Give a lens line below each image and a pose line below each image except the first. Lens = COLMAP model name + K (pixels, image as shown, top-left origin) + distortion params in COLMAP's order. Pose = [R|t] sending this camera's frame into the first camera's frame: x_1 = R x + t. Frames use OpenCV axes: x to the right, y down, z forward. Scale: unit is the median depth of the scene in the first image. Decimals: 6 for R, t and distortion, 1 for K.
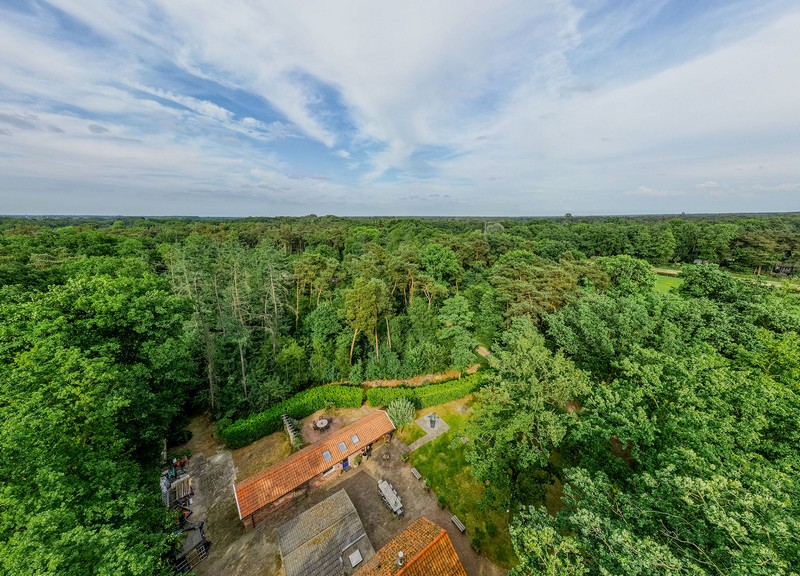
lens RADIAL K [[315.9, 0, 399.5], [0, 315.9, 265.1], [0, 0, 1]] dist [0.023363, -0.000051]
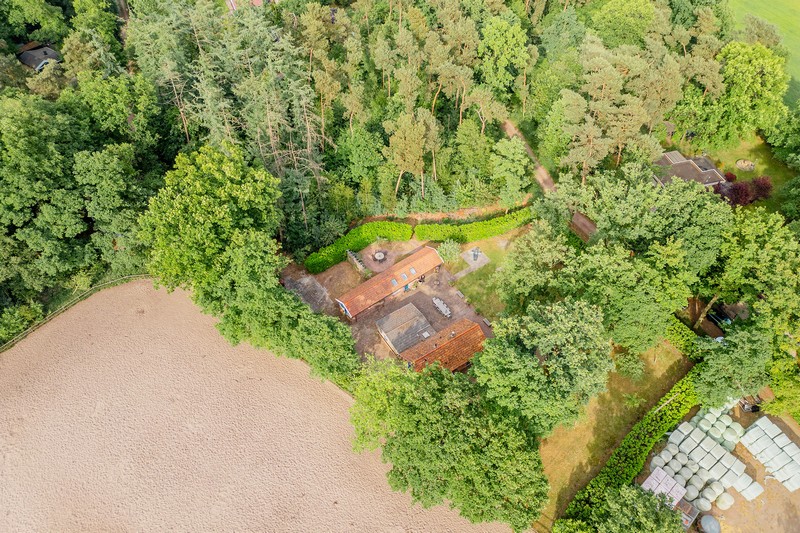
lens RADIAL K [[593.8, 0, 400.0], [0, 593.8, 266.5], [0, 0, 1]] dist [0.099485, -0.134927]
pose [[0.999185, 0.021357, -0.034264, -0.091843], [-0.000368, 0.853429, 0.521209, -0.582043], [0.040373, -0.520772, 0.852741, -0.838815]]
